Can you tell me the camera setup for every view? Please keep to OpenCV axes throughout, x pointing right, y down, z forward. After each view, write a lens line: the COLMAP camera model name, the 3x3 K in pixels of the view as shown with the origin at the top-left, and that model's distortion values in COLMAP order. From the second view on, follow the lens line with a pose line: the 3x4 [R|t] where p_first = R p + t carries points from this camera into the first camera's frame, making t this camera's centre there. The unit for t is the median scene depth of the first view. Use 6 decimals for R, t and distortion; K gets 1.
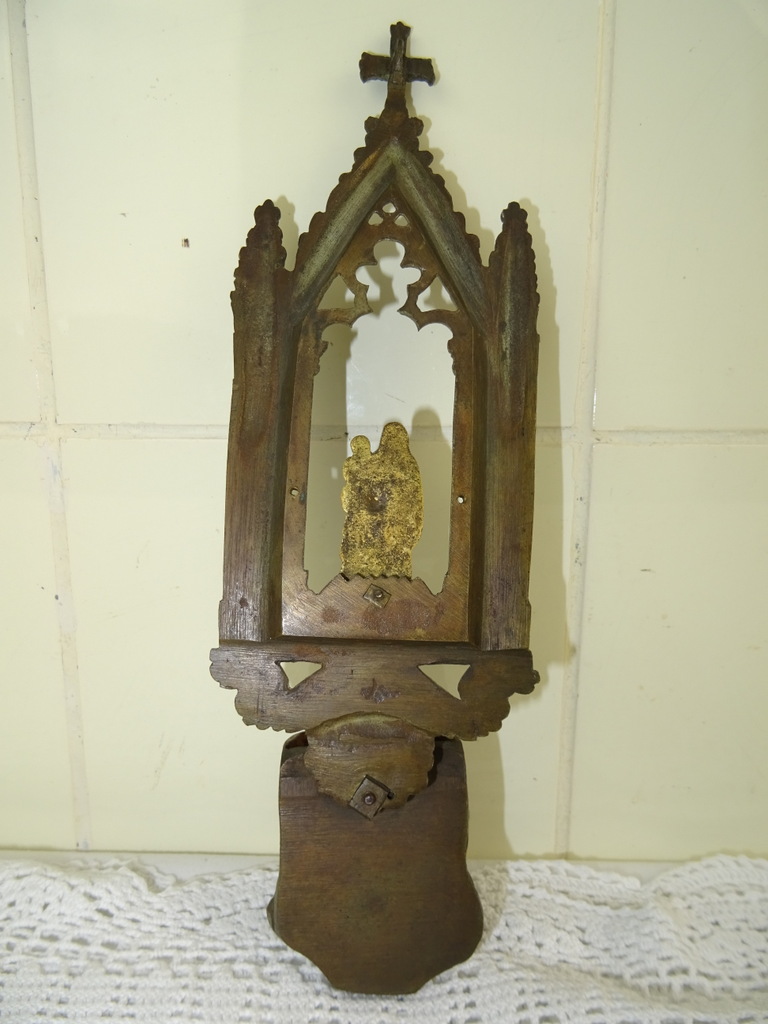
lens RADIAL K [[753.9, 0, 387.4], [0, 753.9, 520.0], [0, 0, 1]] dist [-0.000291, -0.016817]
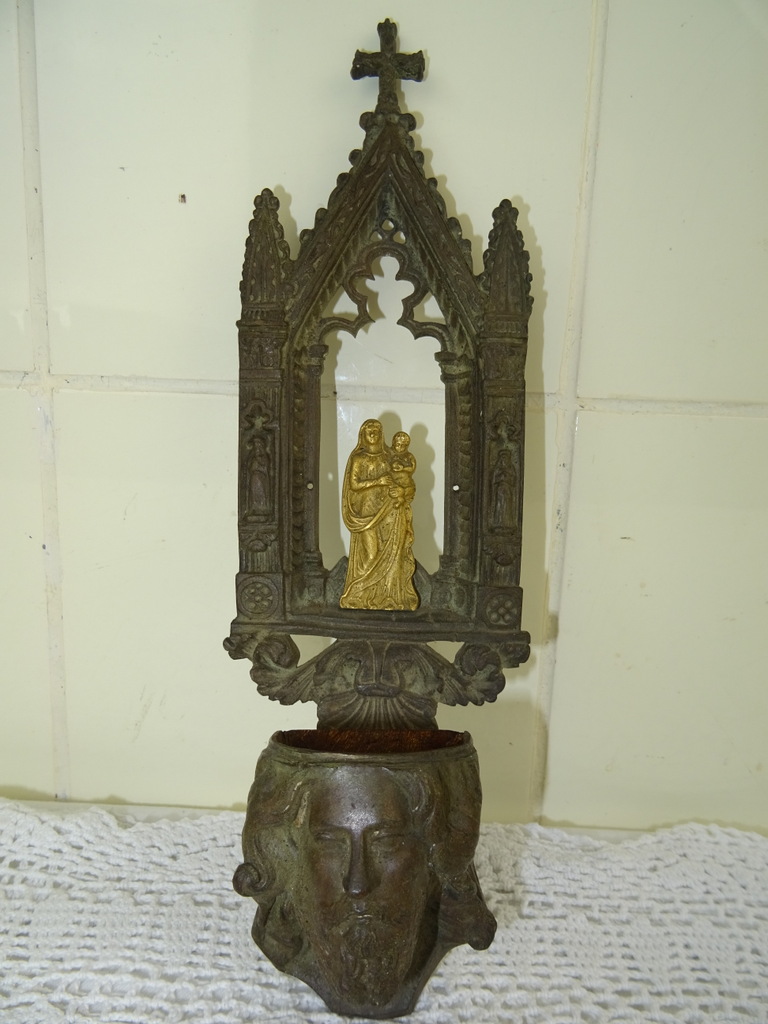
lens RADIAL K [[730.0, 0, 383.9], [0, 730.0, 516.1], [0, 0, 1]] dist [0.009097, -0.028870]
pose [[0.999501, 0.031472, 0.002736, 0.014072], [-0.031433, 0.999419, -0.013140, 0.061070], [-0.003148, 0.013048, 0.999910, 0.016541]]
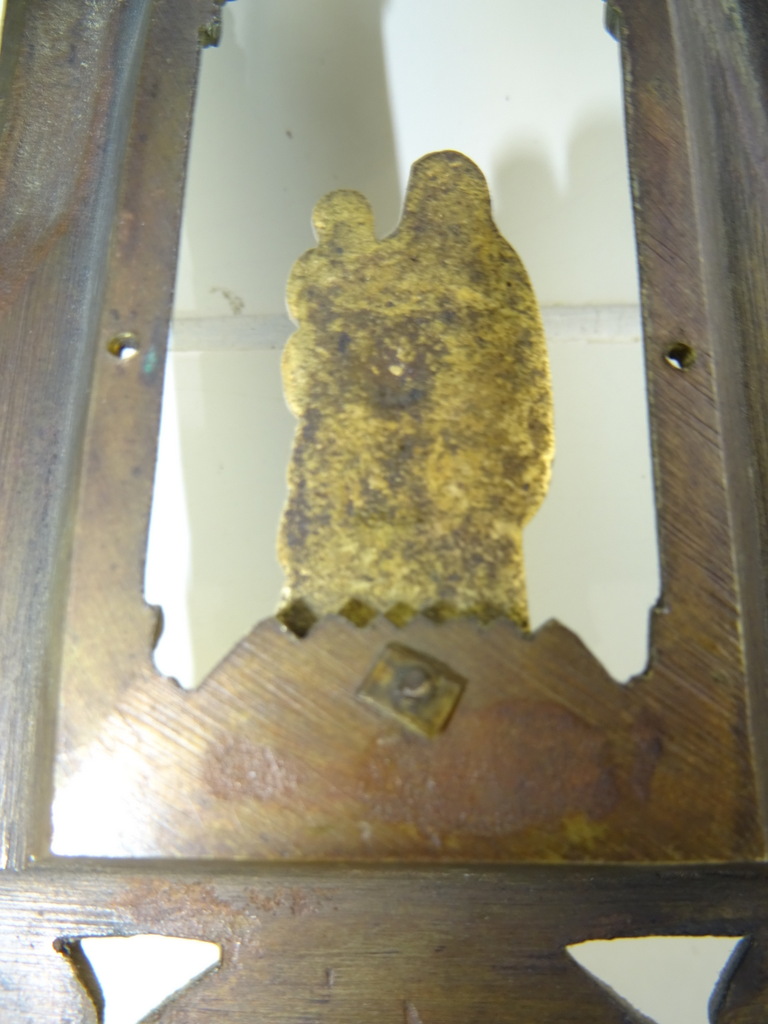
lens RADIAL K [[730.0, 0, 387.4], [0, 730.0, 515.7], [0, 0, 1]] dist [0.009097, -0.028870]
pose [[0.999212, -0.031607, -0.023990, -0.013202], [0.027456, 0.987205, -0.157074, 0.077904], [0.028648, 0.156292, 0.987295, 0.719440]]
